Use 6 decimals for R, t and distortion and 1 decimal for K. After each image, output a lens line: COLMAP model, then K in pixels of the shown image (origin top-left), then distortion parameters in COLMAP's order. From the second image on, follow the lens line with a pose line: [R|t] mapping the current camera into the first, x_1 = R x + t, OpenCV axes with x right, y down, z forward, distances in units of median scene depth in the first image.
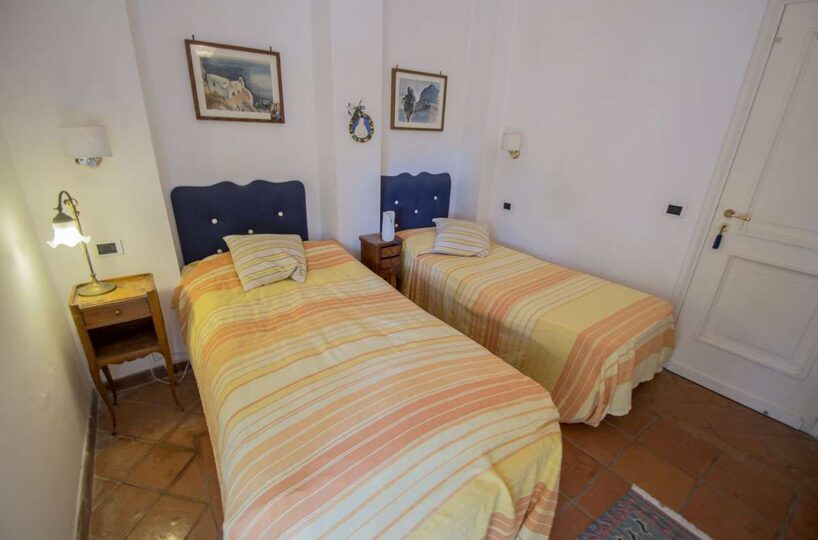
lens RADIAL K [[361.3, 0, 407.3], [0, 361.3, 270.3], [0, 0, 1]] dist [-0.000395, -0.004353]
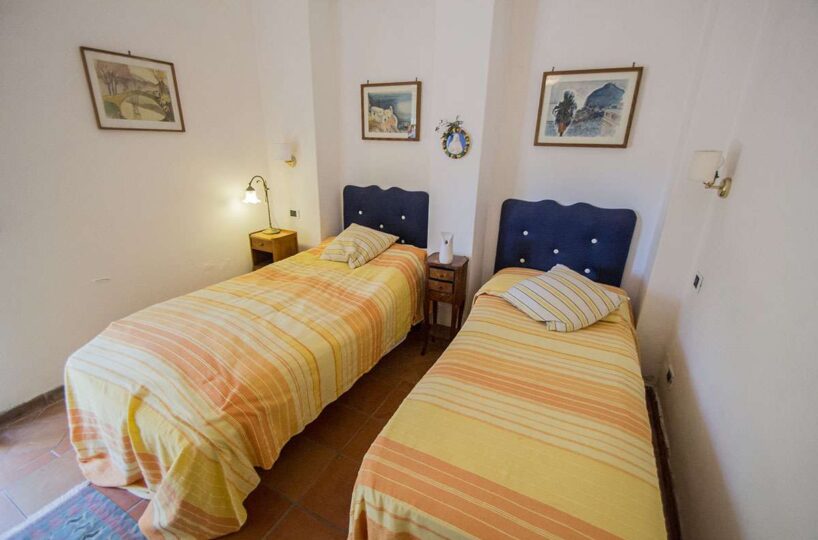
lens RADIAL K [[361.3, 0, 406.8], [0, 361.3, 269.4], [0, 0, 1]] dist [-0.000395, -0.004353]
pose [[0.442371, 0.275798, -0.853372, 0.738231], [-0.329805, 0.934891, 0.131179, -0.164081], [0.833988, 0.223417, 0.504528, 0.481278]]
